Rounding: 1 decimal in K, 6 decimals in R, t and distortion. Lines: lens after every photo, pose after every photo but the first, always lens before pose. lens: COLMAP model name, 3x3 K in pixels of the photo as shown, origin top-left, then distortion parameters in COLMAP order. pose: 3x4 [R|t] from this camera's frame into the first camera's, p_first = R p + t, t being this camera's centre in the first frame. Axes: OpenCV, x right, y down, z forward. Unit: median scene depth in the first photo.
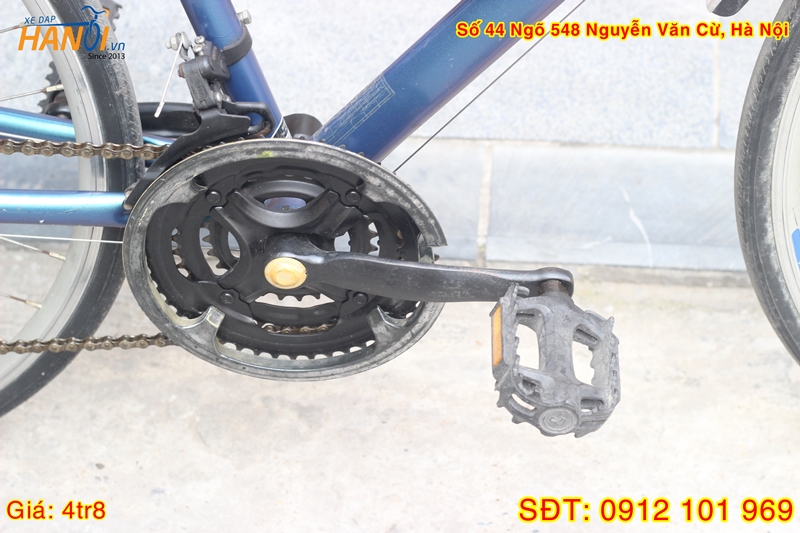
lens RADIAL K [[1923.6, 0, 401.5], [0, 1923.6, 268.9], [0, 0, 1]] dist [-0.085988, 0.000000]
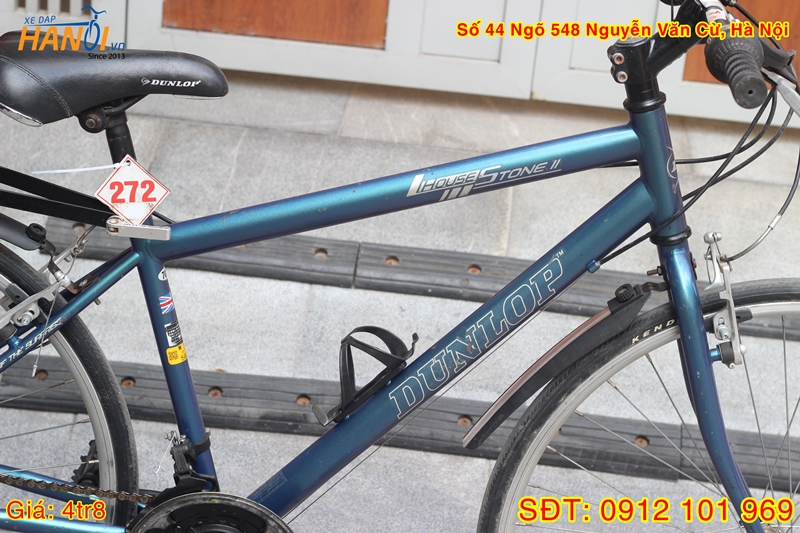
lens RADIAL K [[1923.6, 0, 396.9], [0, 1923.6, 267.2], [0, 0, 1]] dist [-0.085988, 0.000000]
pose [[0.992865, 0.102195, 0.061447, -0.025316], [-0.073794, 0.931343, -0.356587, 0.278014], [-0.093670, 0.349508, 0.932239, -0.582787]]
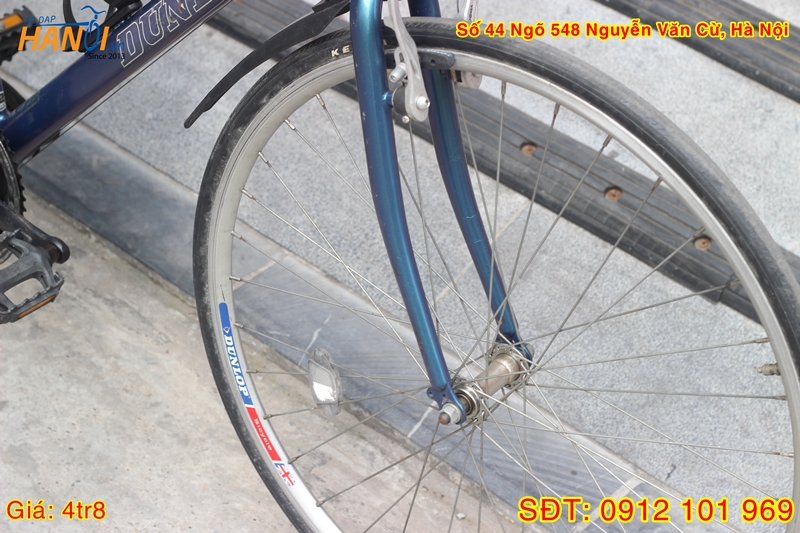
lens RADIAL K [[1923.6, 0, 402.1], [0, 1923.6, 265.7], [0, 0, 1]] dist [-0.085988, 0.000000]
pose [[0.799814, 0.432586, -0.416134, 0.759485], [-0.493900, 0.868264, -0.046689, -0.036700], [0.341117, 0.242871, 0.908104, -0.246578]]
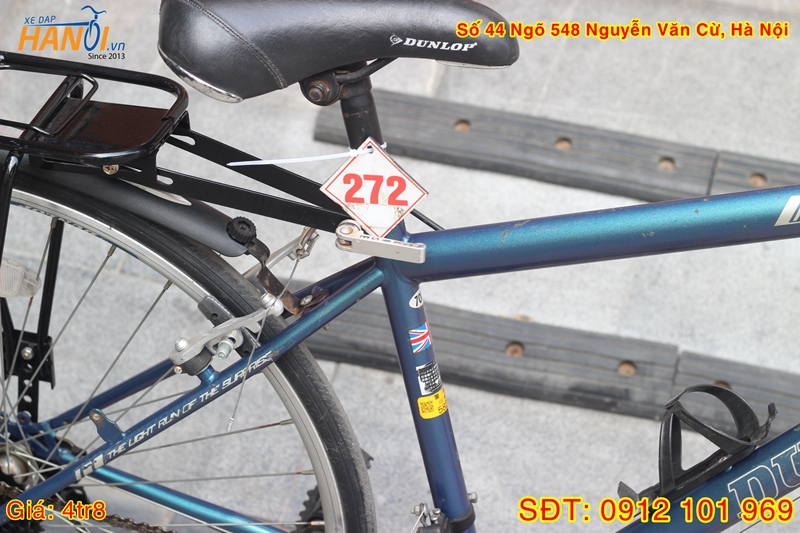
lens RADIAL K [[1923.6, 0, 399.4], [0, 1923.6, 267.0], [0, 0, 1]] dist [-0.085988, 0.000000]
pose [[0.979799, 0.169267, -0.106502, -0.014617], [-0.186972, 0.964303, -0.187513, -0.022897], [0.070960, 0.203638, 0.976471, -0.239497]]
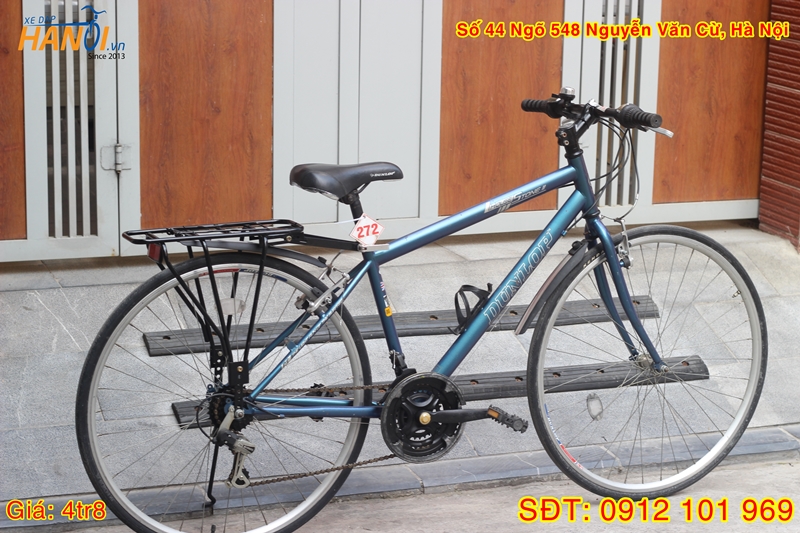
lens RADIAL K [[1923.6, 0, 401.3], [0, 1923.6, 265.6], [0, 0, 1]] dist [-0.085988, 0.000000]
pose [[0.901031, -0.047053, 0.431194, -1.288656], [0.276097, 0.828918, -0.486482, 1.180815], [-0.334534, 0.557387, 0.759873, -1.453805]]
